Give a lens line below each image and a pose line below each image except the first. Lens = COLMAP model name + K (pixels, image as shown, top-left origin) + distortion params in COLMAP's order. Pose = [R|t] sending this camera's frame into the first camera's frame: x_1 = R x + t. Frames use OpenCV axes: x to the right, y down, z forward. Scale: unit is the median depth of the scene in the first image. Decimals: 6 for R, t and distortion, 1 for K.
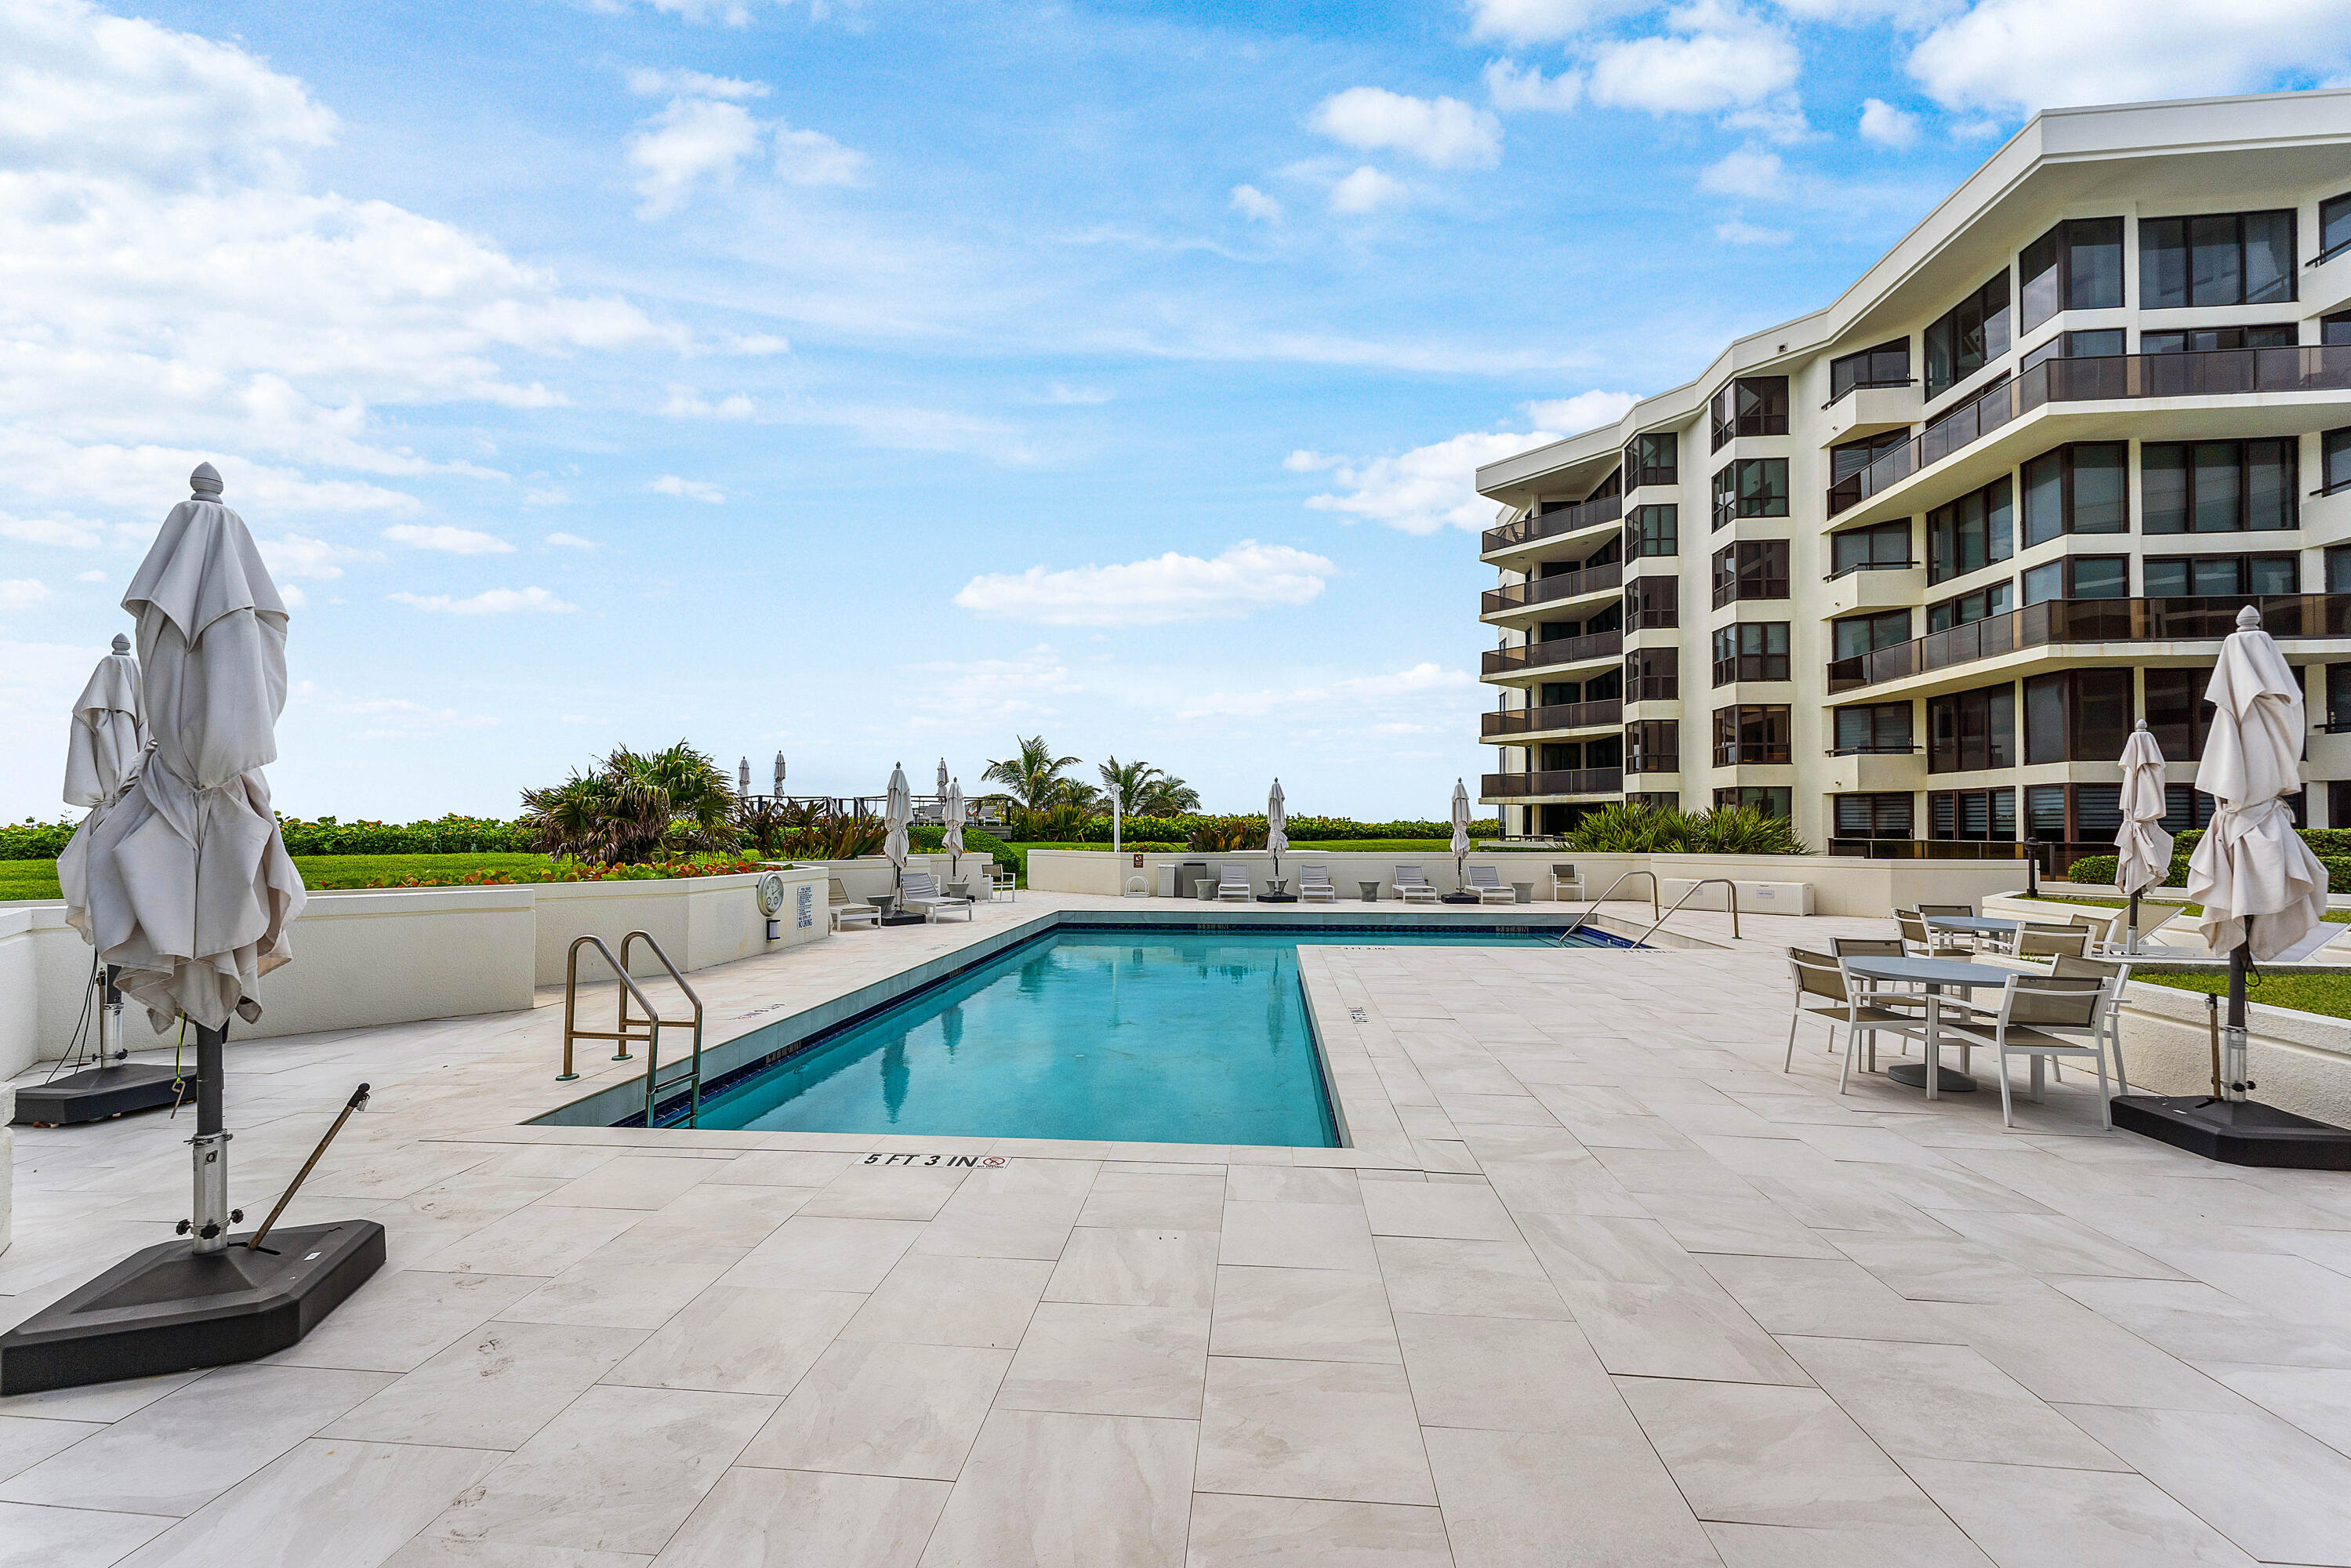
lens RADIAL K [[959.0, 0, 1164.5], [0, 959.0, 809.9], [0, 0, 1]] dist [0.003633, -0.000125]
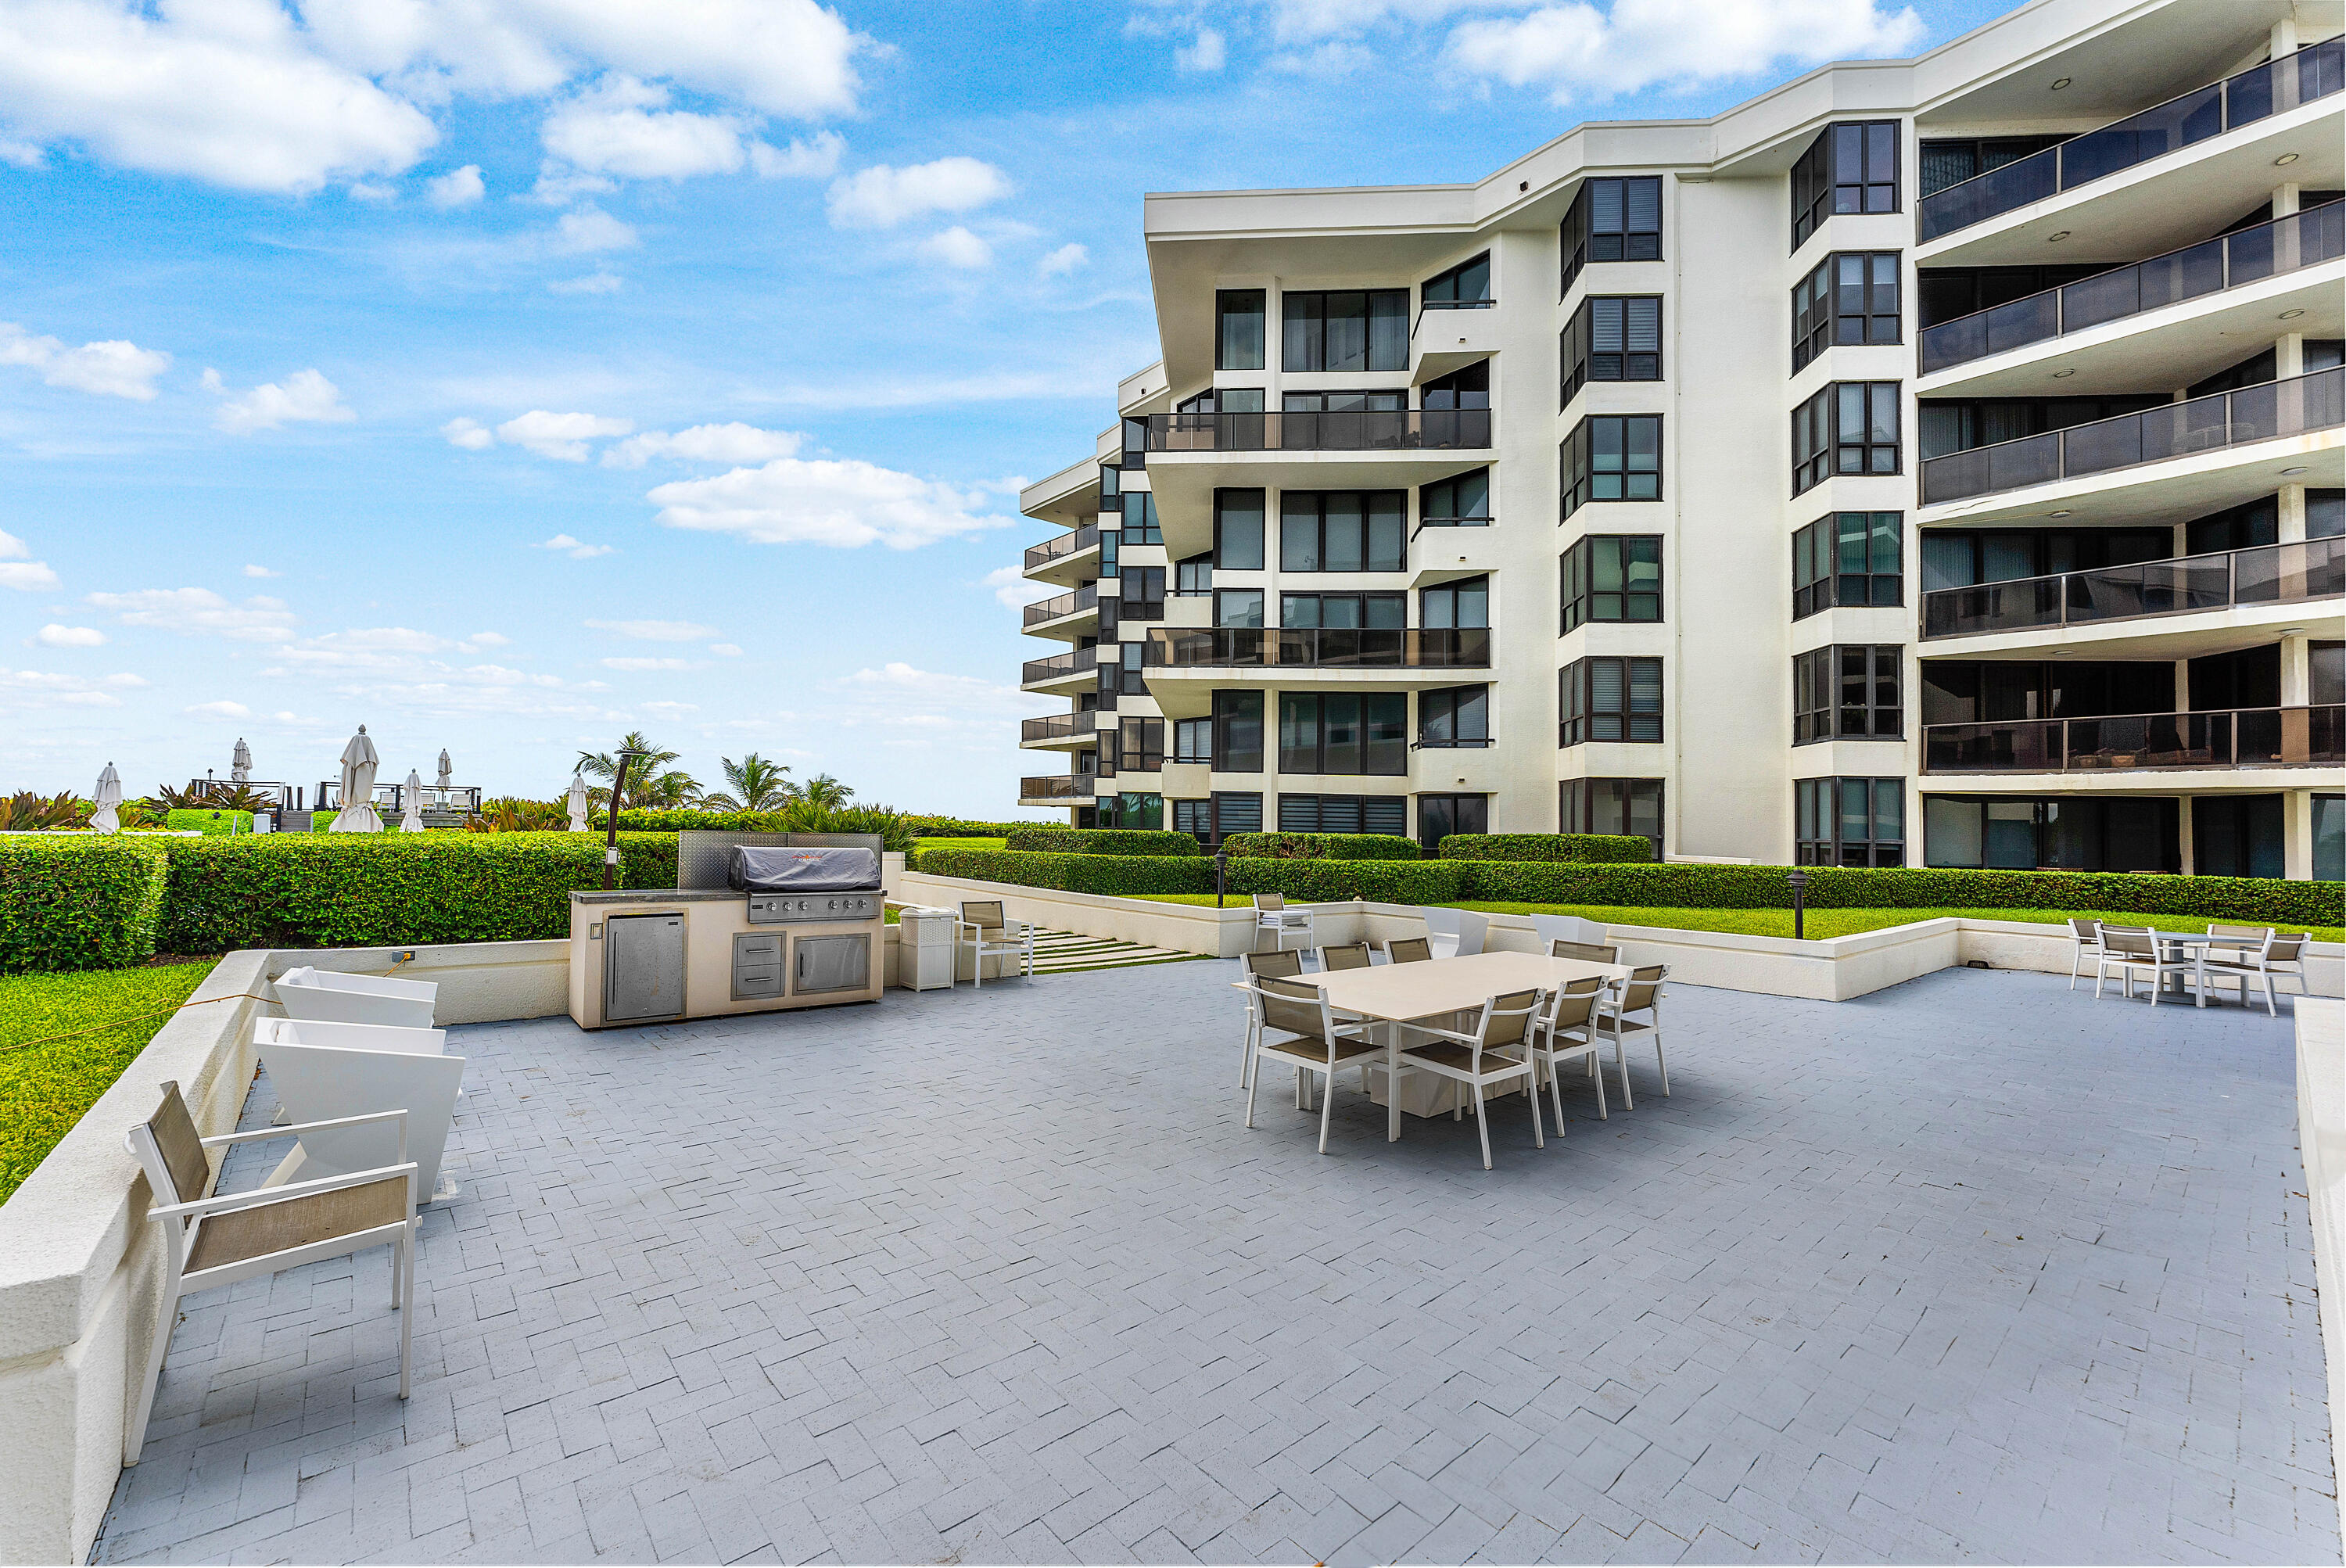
lens RADIAL K [[956.9, 0, 1162.0], [0, 956.9, 809.8], [0, 0, 1]] dist [0.003633, -0.000125]
pose [[0.999518, 0.021886, 0.022003, 0.805469], [-0.021791, 0.999752, -0.004544, 0.000157], [-0.022097, 0.004063, 0.999748, -0.106085]]
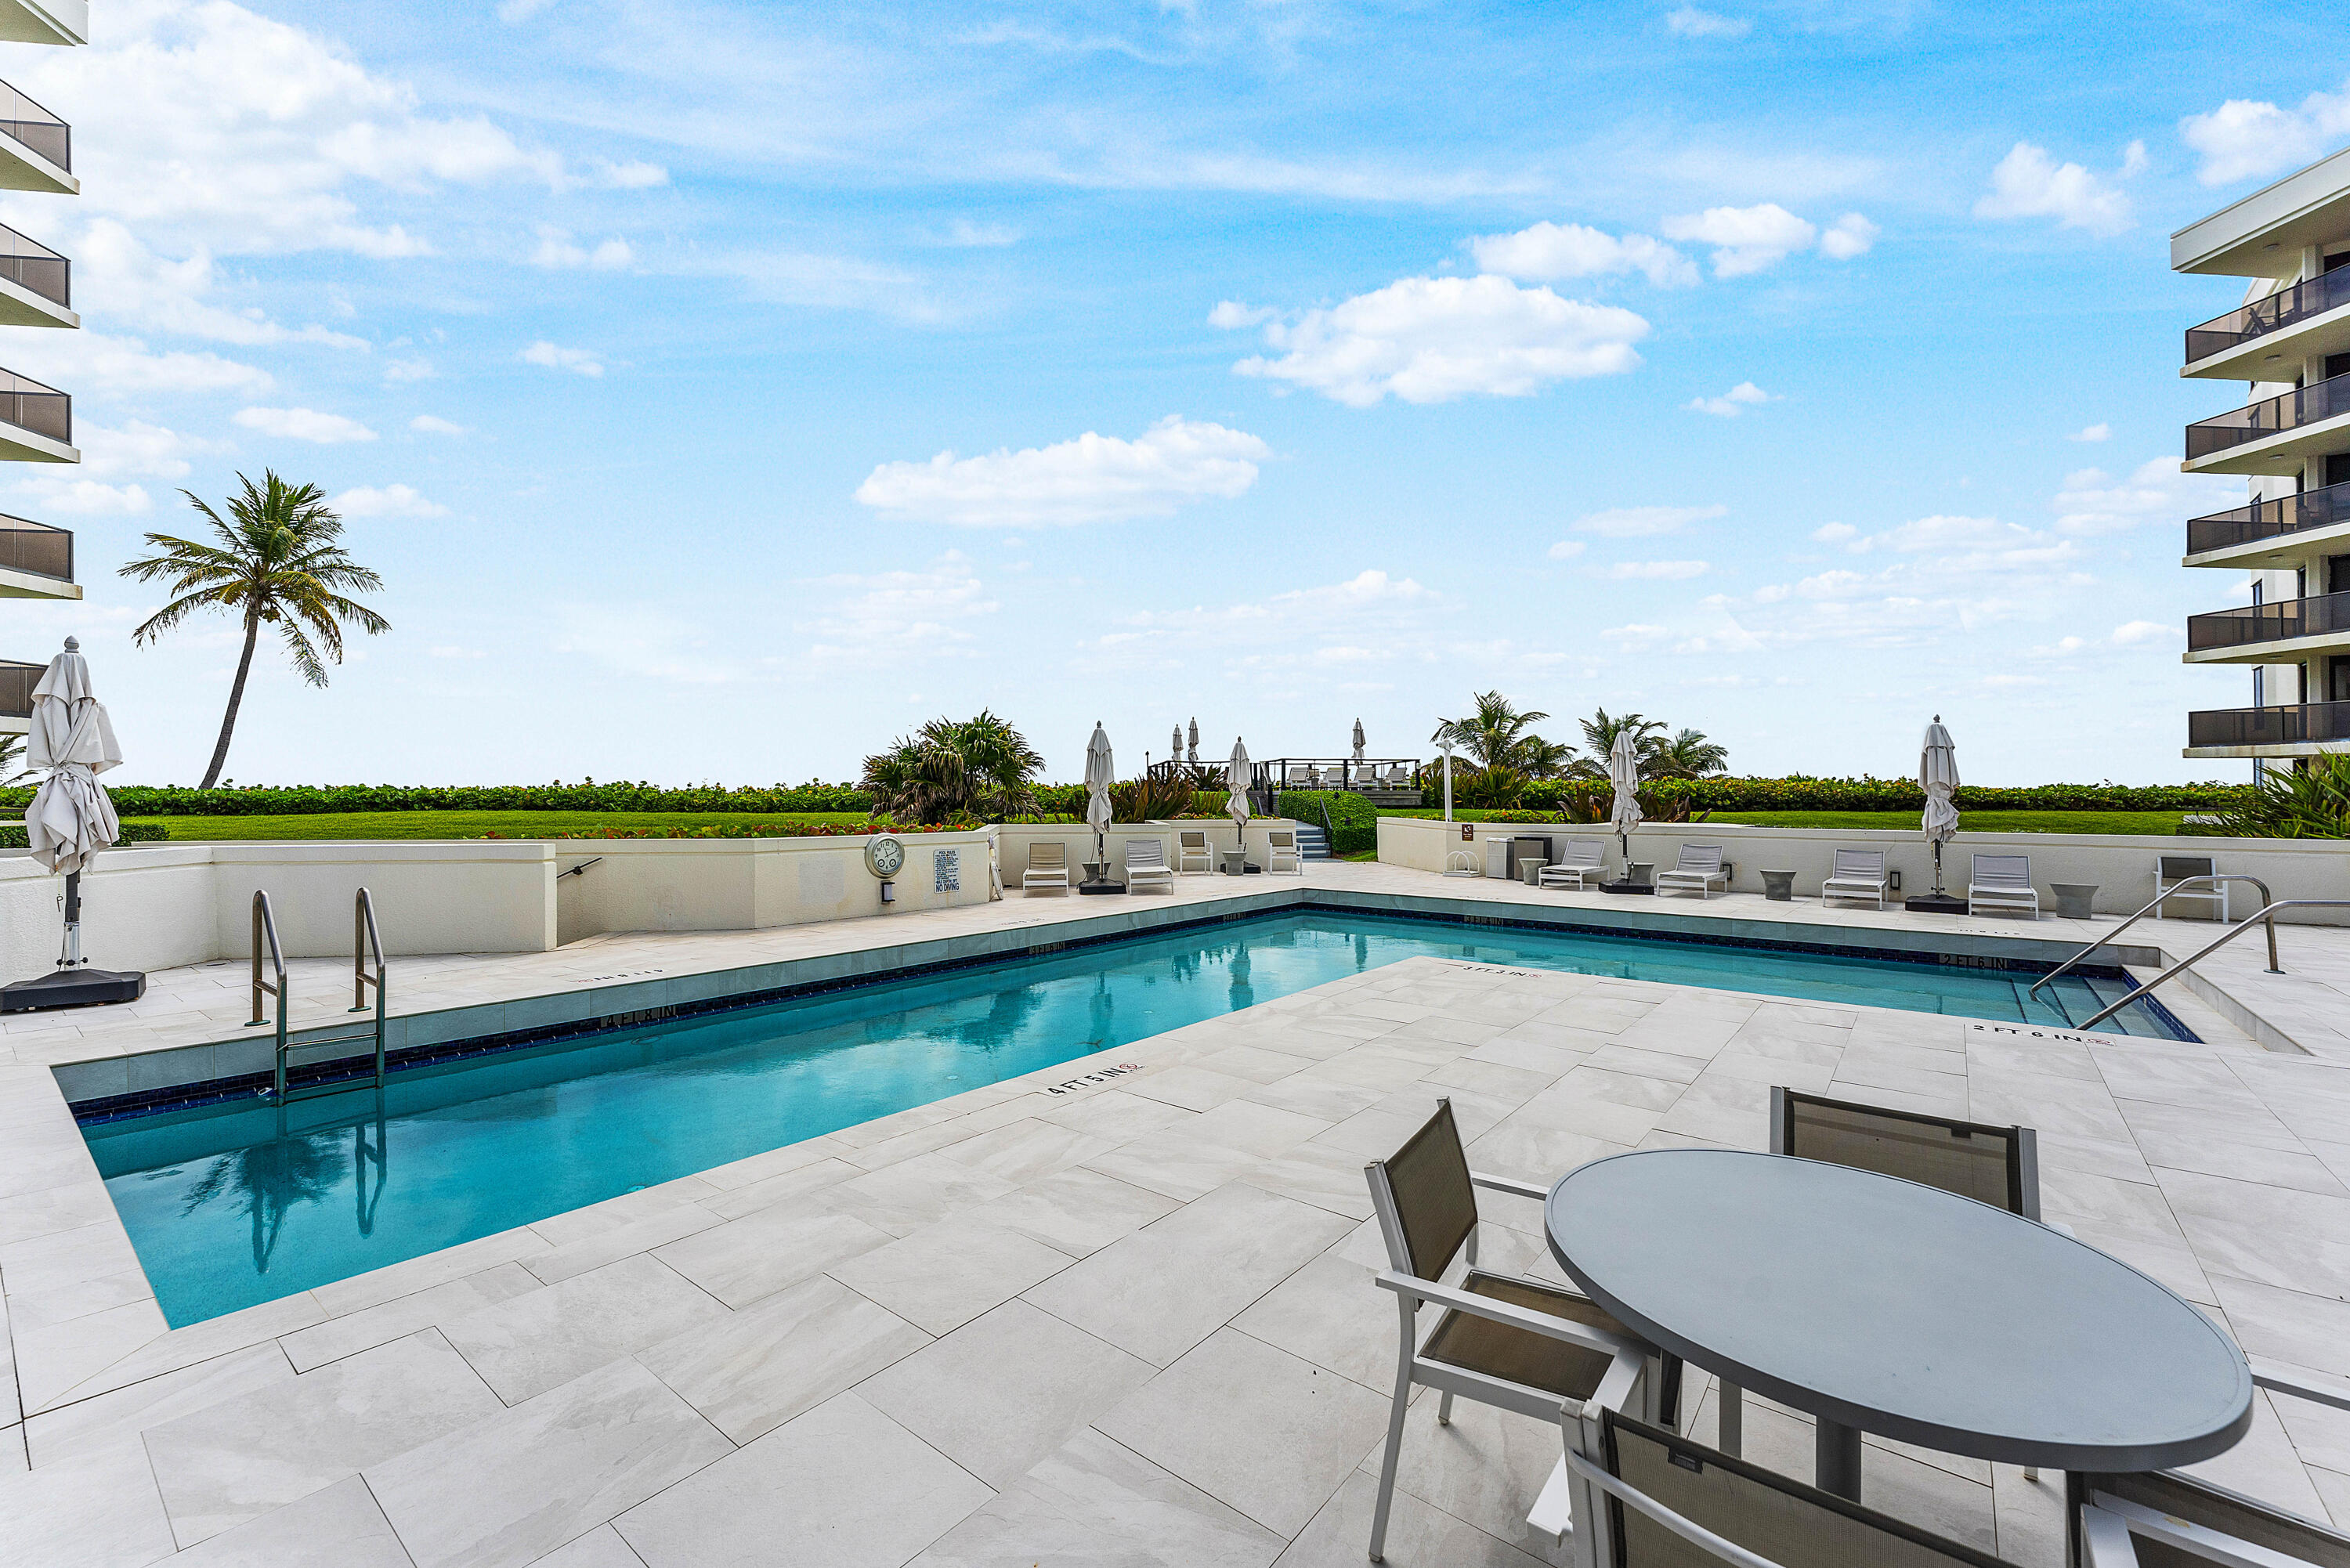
lens RADIAL K [[972.2, 0, 1175.0], [0, 972.2, 784.0], [0, 0, 1]] dist [0.003129, 0.000069]
pose [[0.844228, -0.003075, -0.535975, 0.189141], [0.007508, 0.999953, 0.006089, 0.004651], [0.535932, -0.009164, 0.844212, 0.153380]]
